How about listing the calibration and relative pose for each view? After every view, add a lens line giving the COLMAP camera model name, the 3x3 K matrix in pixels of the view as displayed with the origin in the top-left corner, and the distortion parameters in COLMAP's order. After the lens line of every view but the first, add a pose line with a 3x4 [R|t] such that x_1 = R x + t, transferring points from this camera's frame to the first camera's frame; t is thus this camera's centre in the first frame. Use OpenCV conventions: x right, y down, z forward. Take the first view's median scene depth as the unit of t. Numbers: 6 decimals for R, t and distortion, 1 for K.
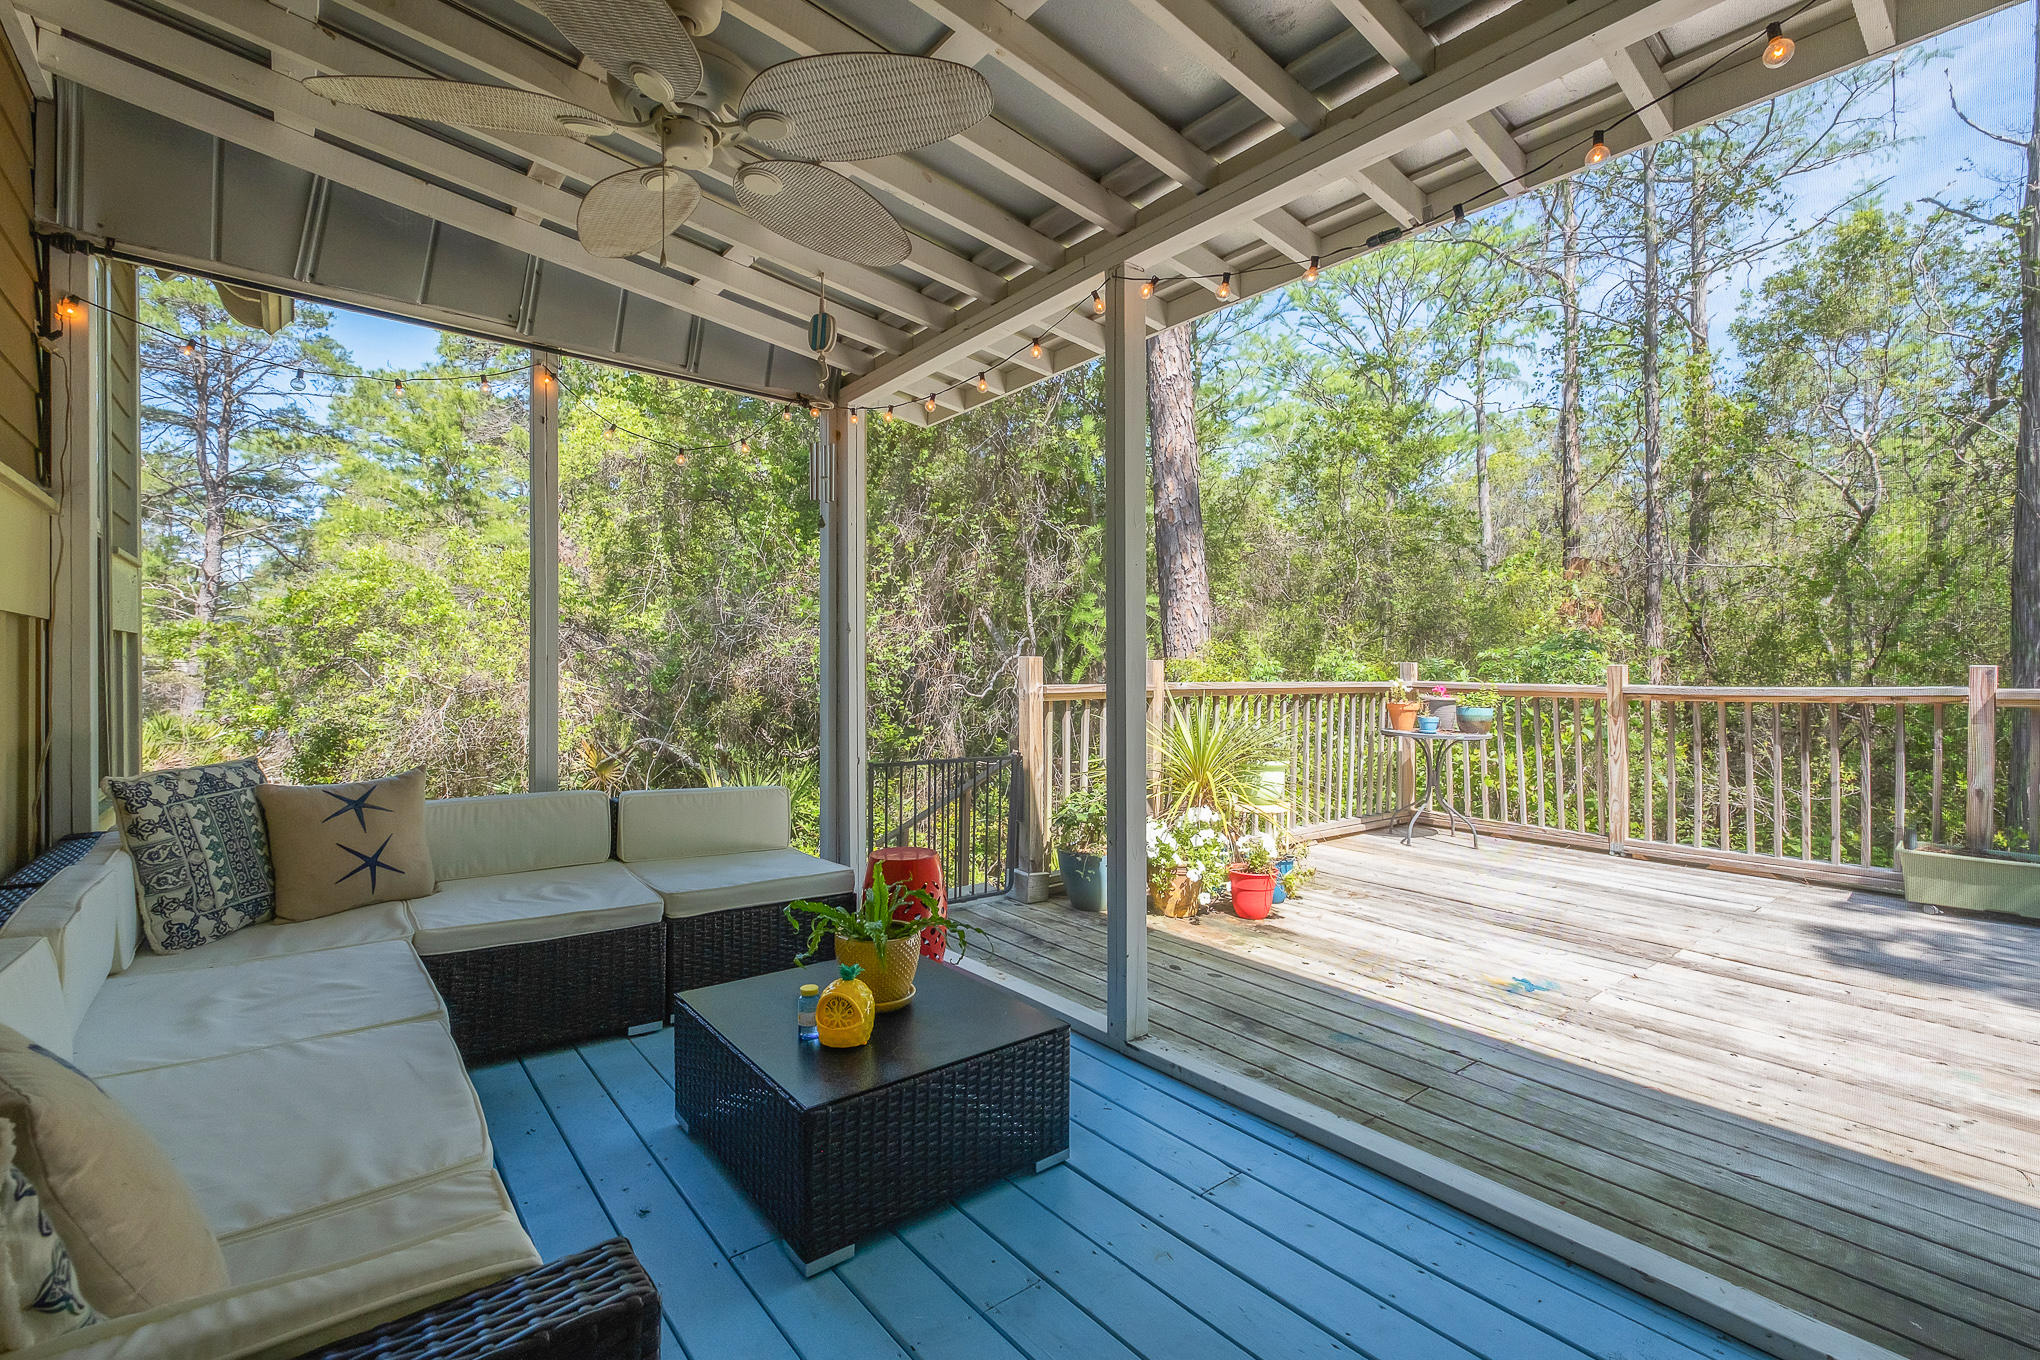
lens RADIAL K [[891.8, 0, 1019.8], [0, 891.8, 678.0], [0, 0, 1]] dist [-0.006385, 0.001072]
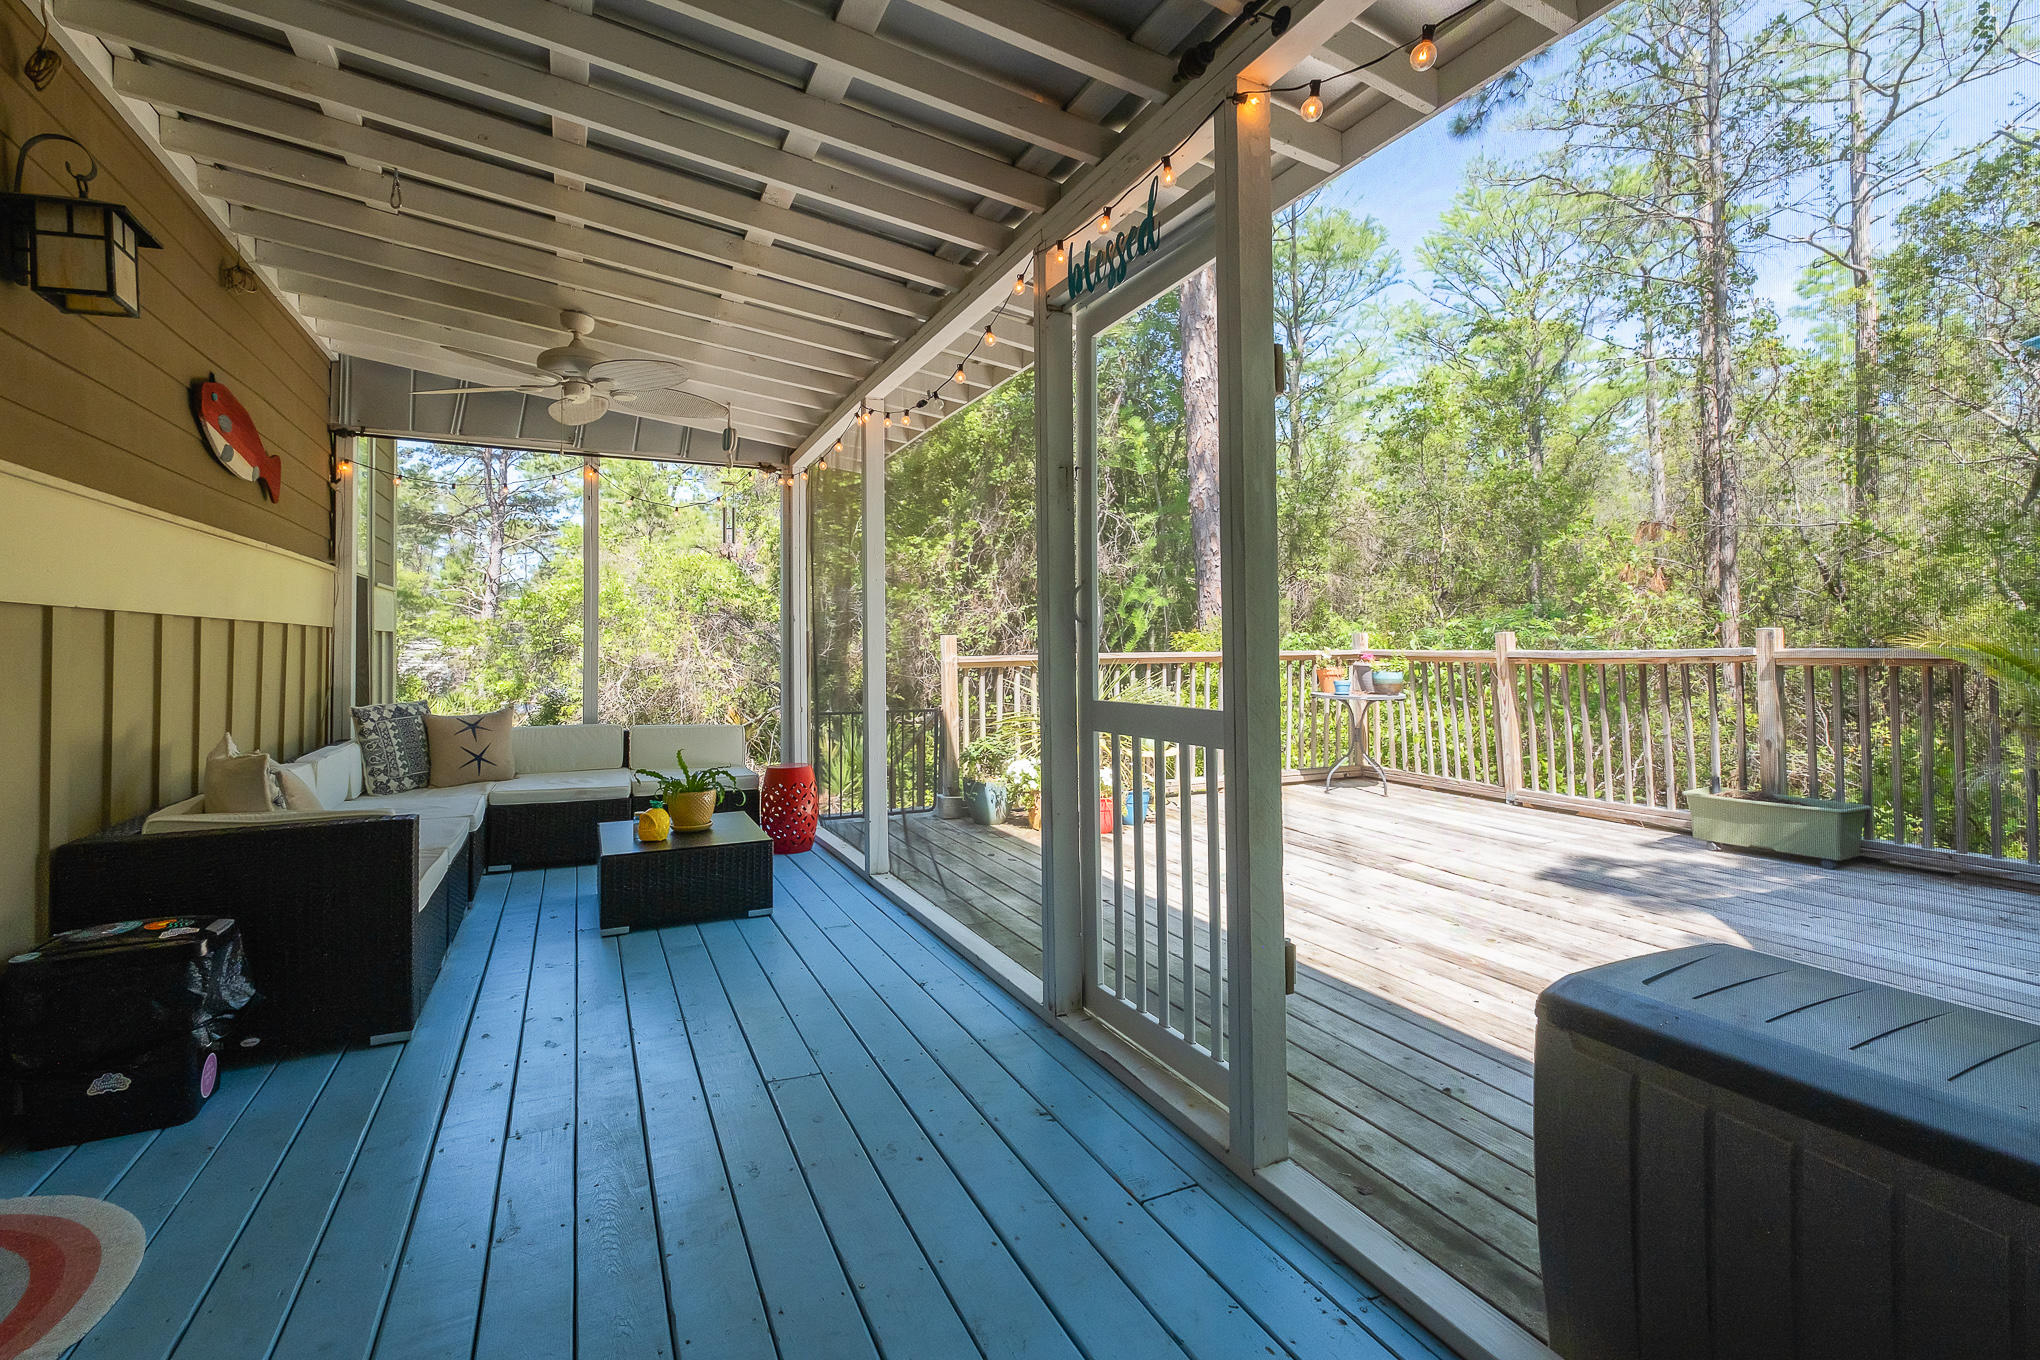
lens RADIAL K [[891.8, 0, 1009.8], [0, 891.8, 622.5], [0, 0, 1]] dist [-0.006385, 0.001072]
pose [[0.974936, -0.021209, -0.221472, 0.350434], [0.013425, 0.999240, -0.036591, 0.006171], [0.222080, 0.032701, 0.974480, -0.254735]]
